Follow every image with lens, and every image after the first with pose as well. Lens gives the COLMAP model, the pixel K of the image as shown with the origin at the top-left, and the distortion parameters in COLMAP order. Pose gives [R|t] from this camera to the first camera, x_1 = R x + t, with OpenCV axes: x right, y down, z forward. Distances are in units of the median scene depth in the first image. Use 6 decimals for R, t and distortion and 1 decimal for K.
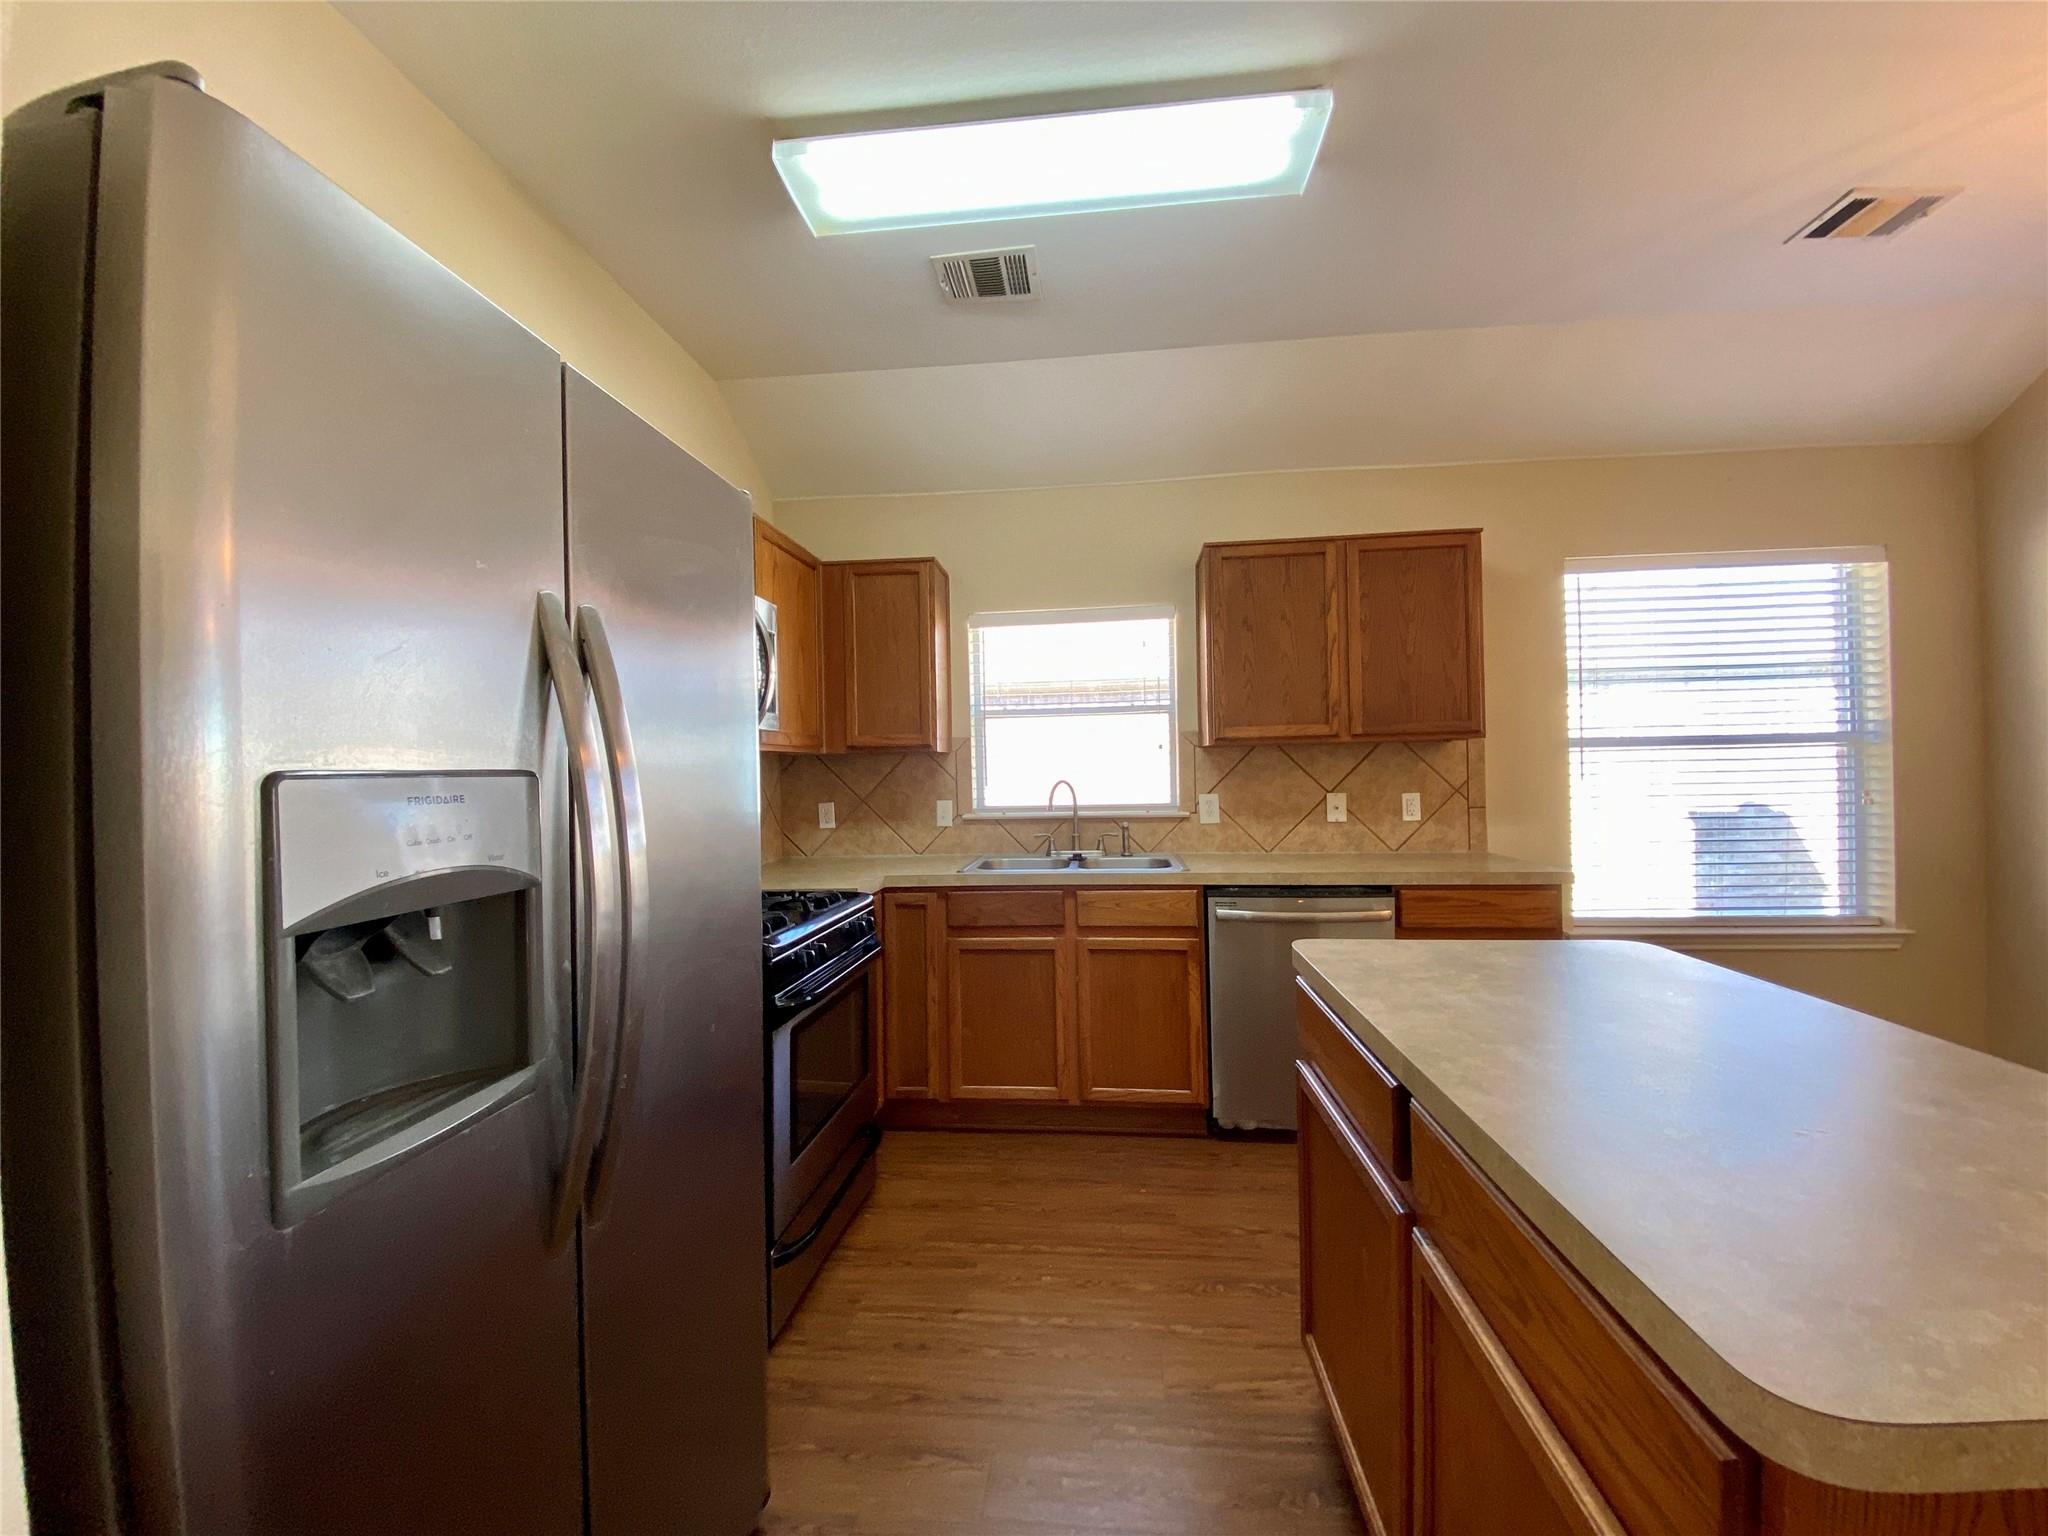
lens RADIAL K [[828.4, 0, 1020.3], [0, 828.4, 764.0], [0, 0, 1]] dist [0.057141, -0.040140]
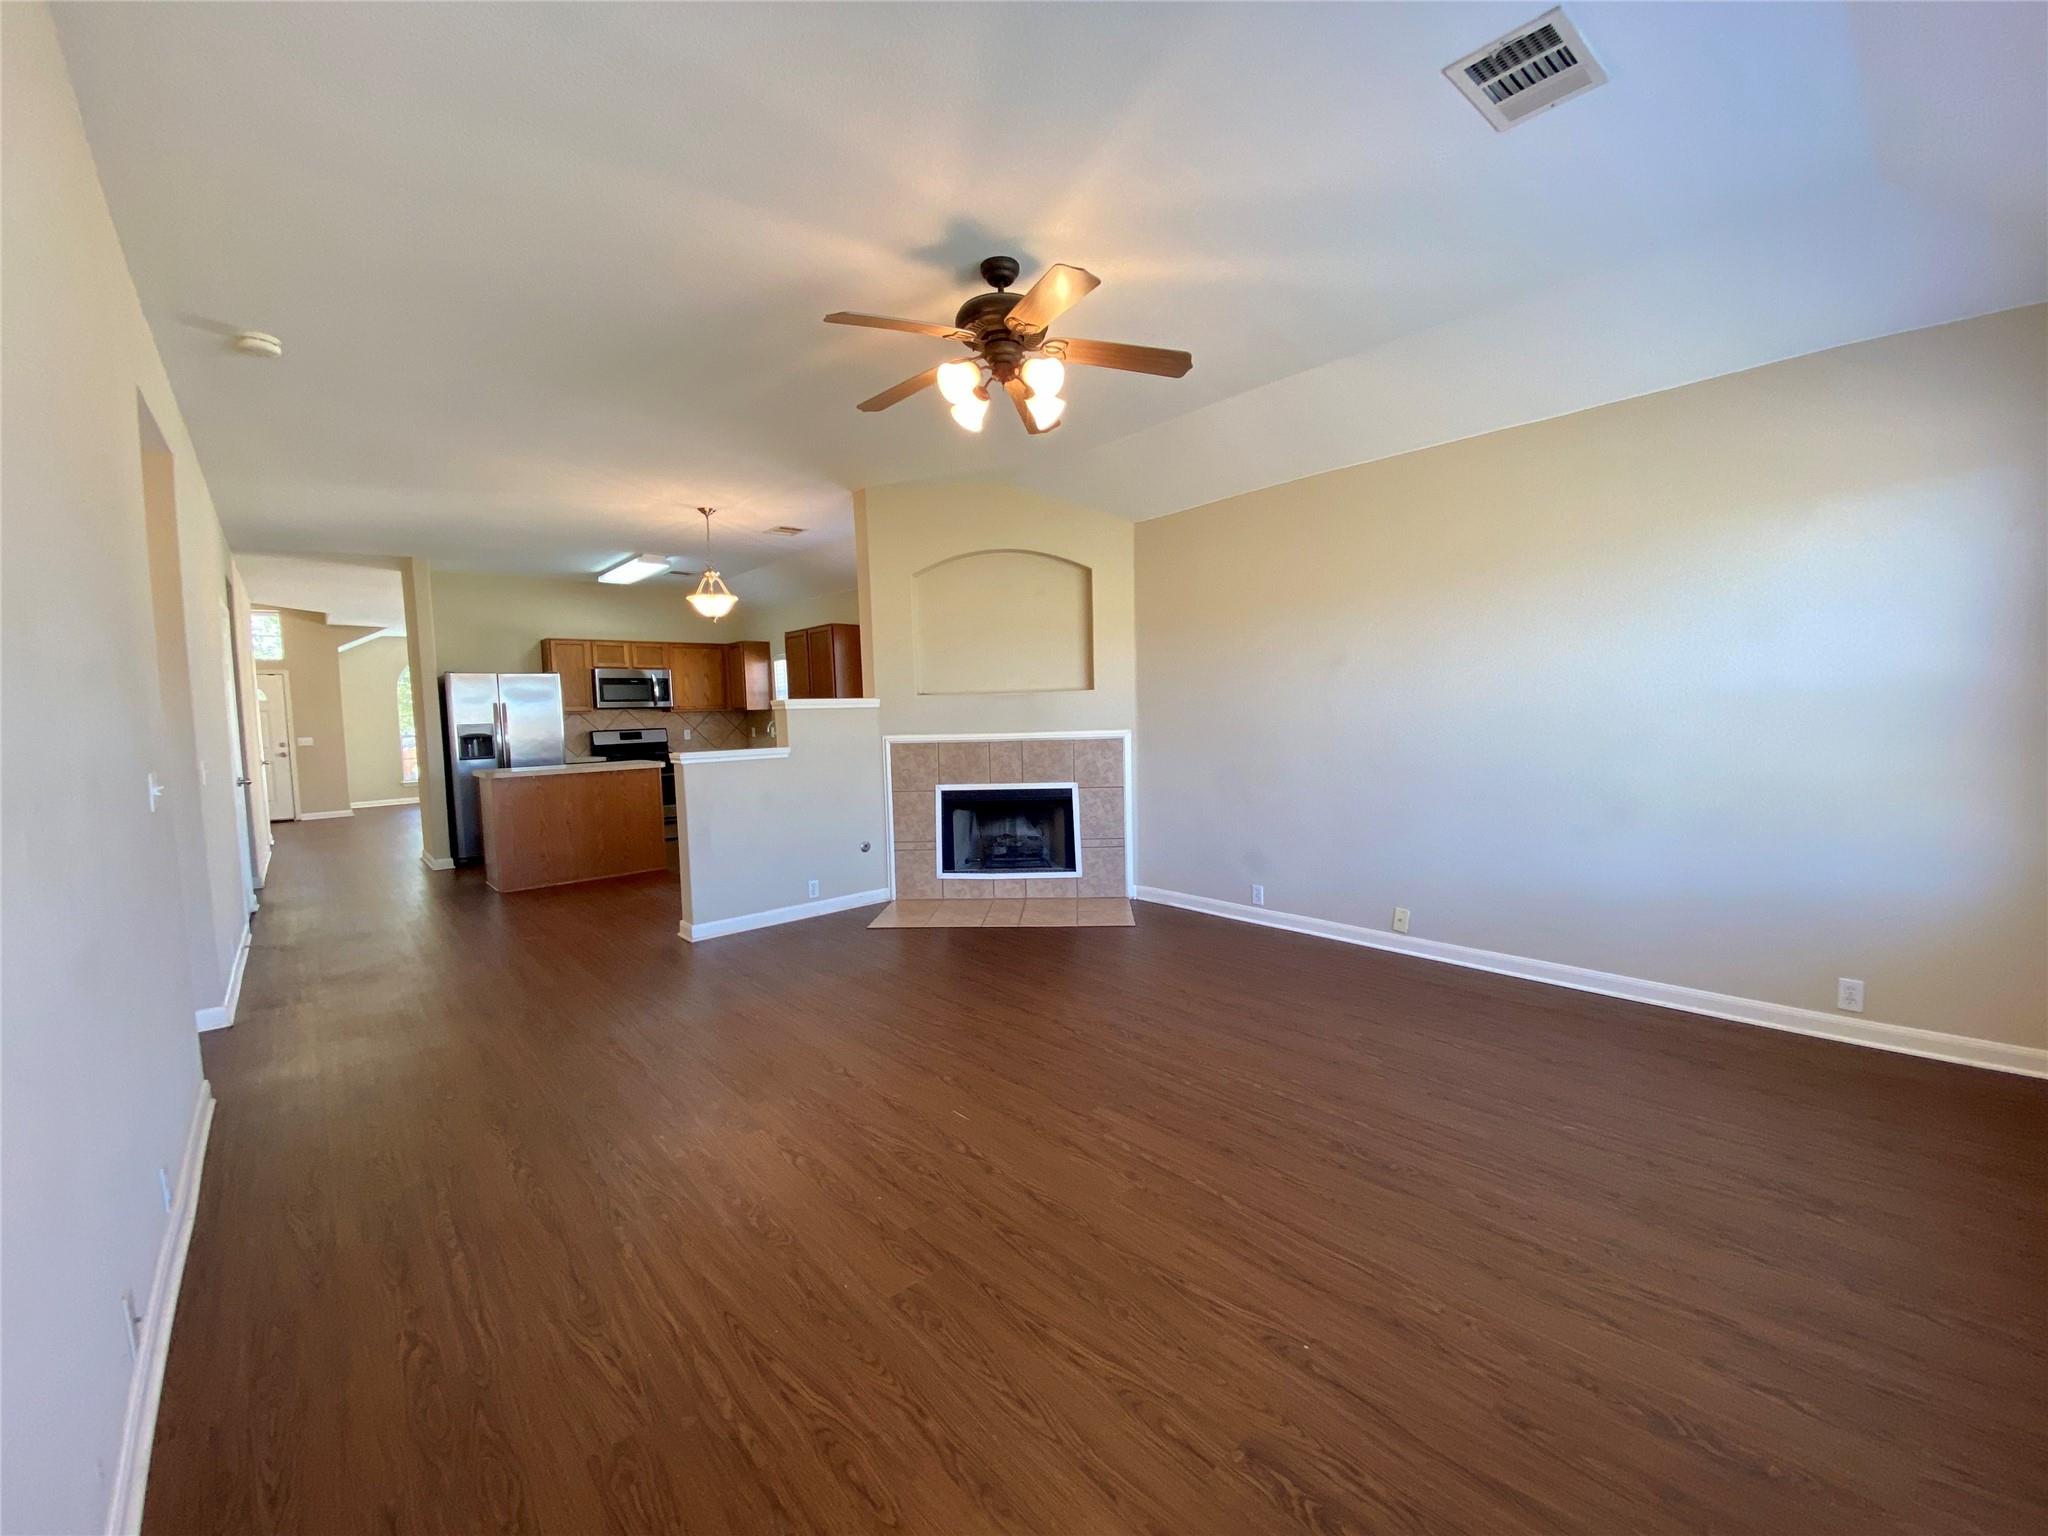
lens RADIAL K [[832.0, 0, 1024.9], [0, 832.0, 766.4], [0, 0, 1]] dist [0.034430, -0.027671]
pose [[0.733643, 0.044709, -0.678063, 2.467201], [0.020279, 0.995948, 0.087611, -0.051876], [0.679233, -0.078026, 0.729764, -0.433726]]
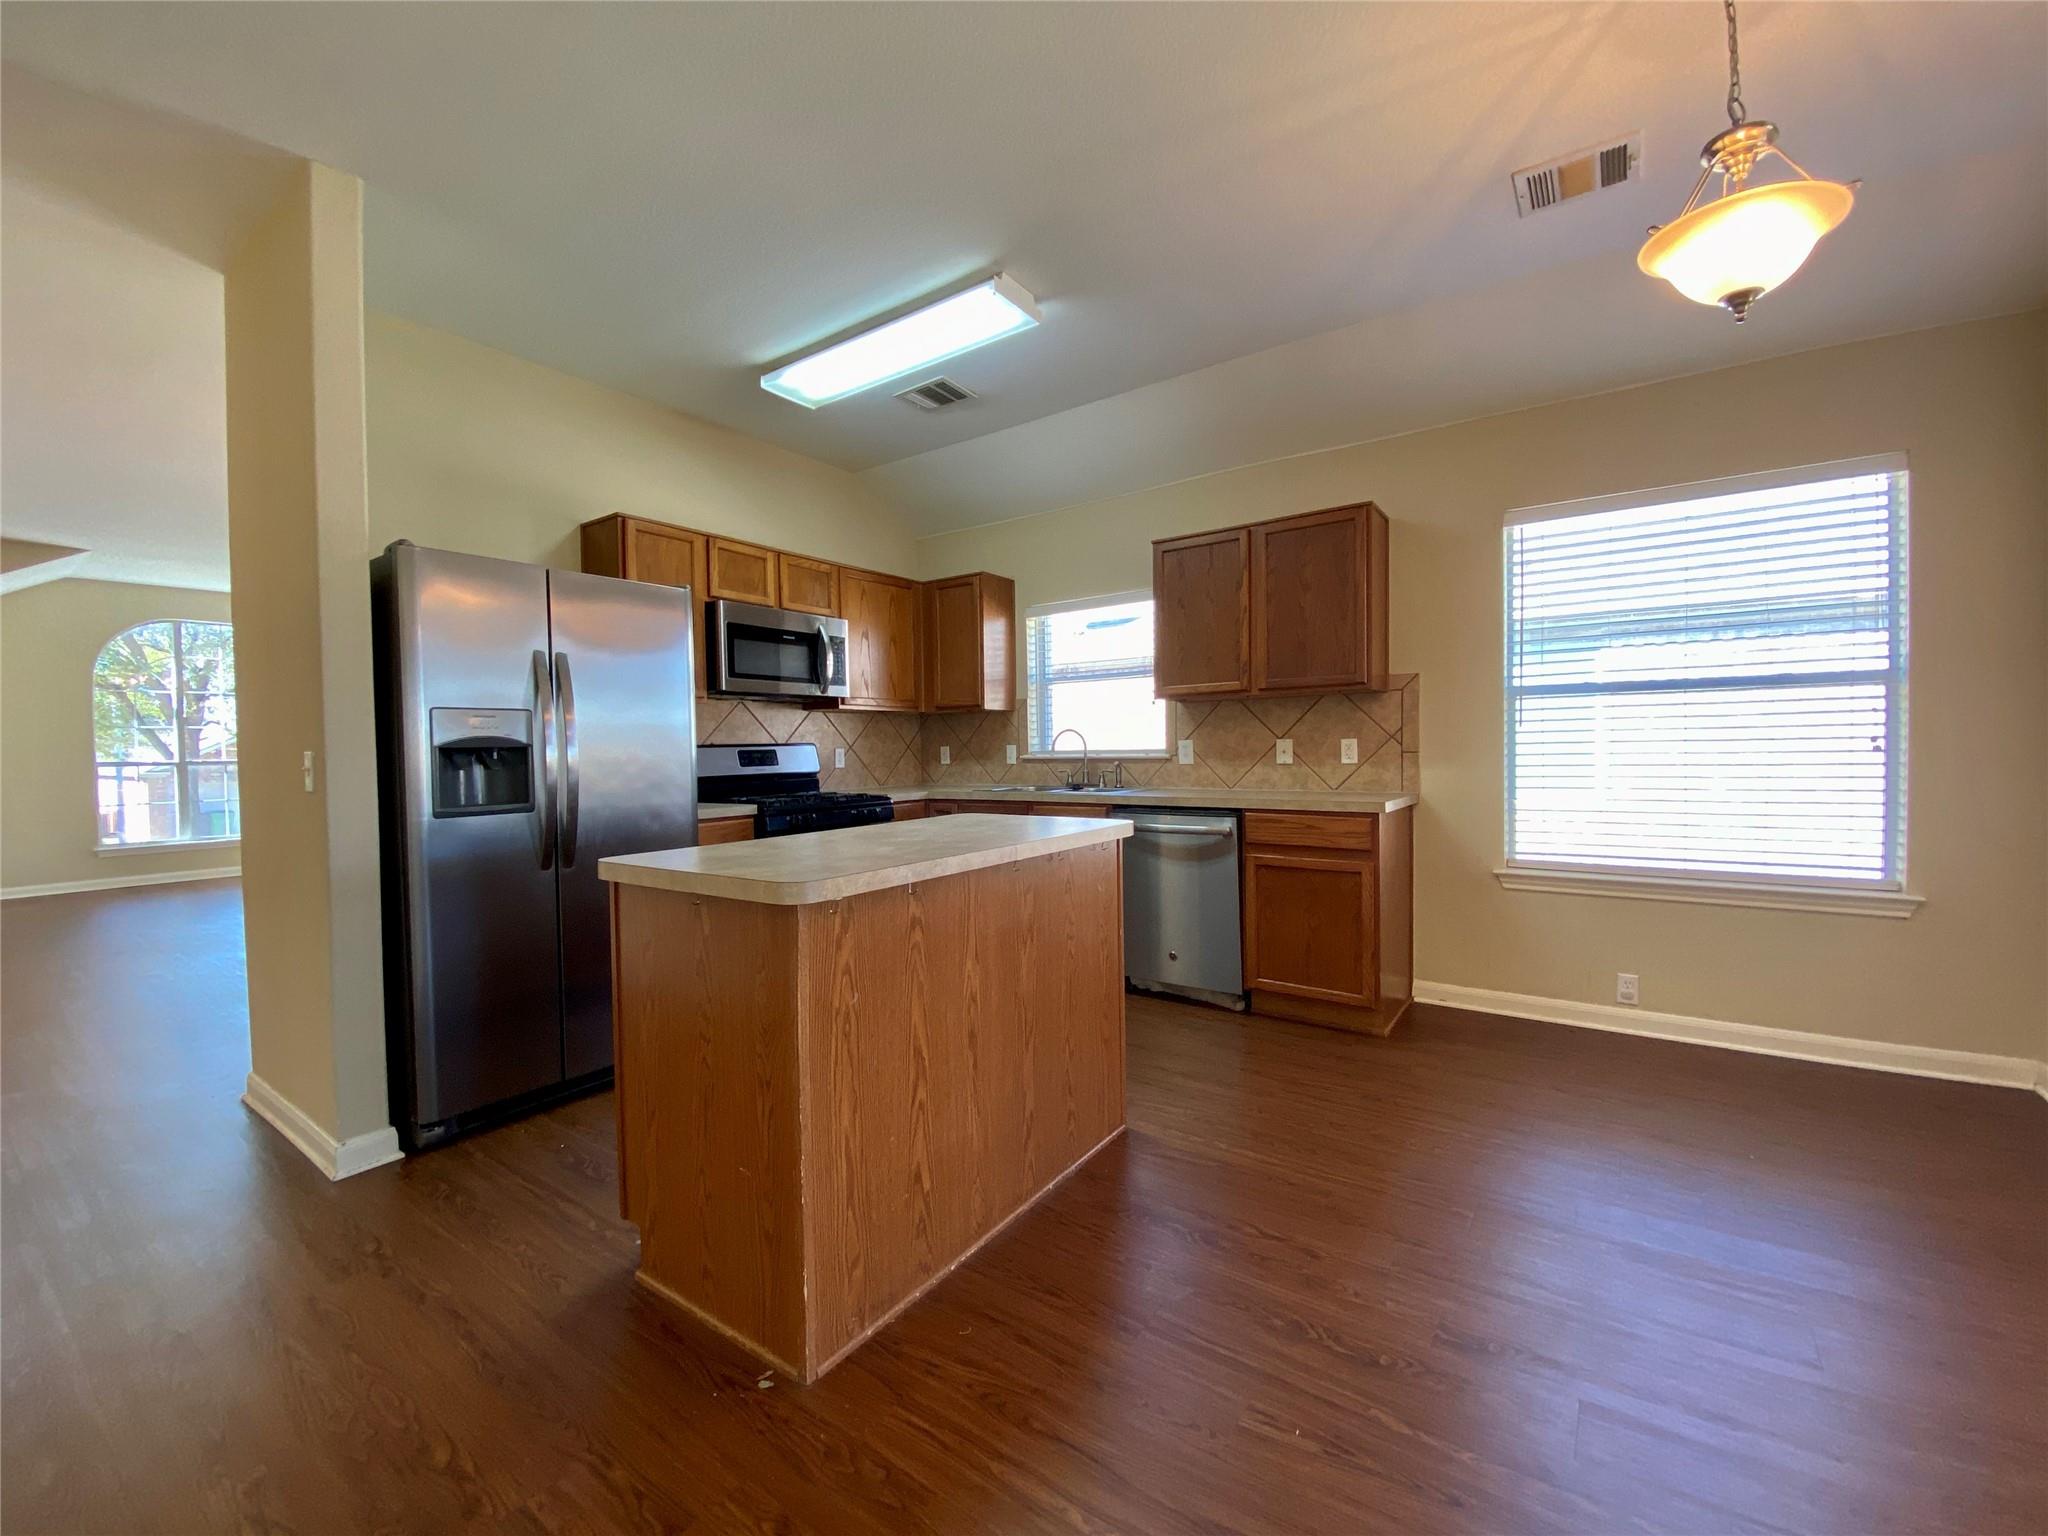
lens RADIAL K [[828.4, 0, 1020.3], [0, 828.4, 764.0], [0, 0, 1]] dist [0.057141, -0.040140]
pose [[0.869170, 0.016140, -0.494249, 0.639519], [0.002806, 0.999290, 0.037567, 0.024950], [0.494505, -0.034039, 0.868508, -0.201480]]
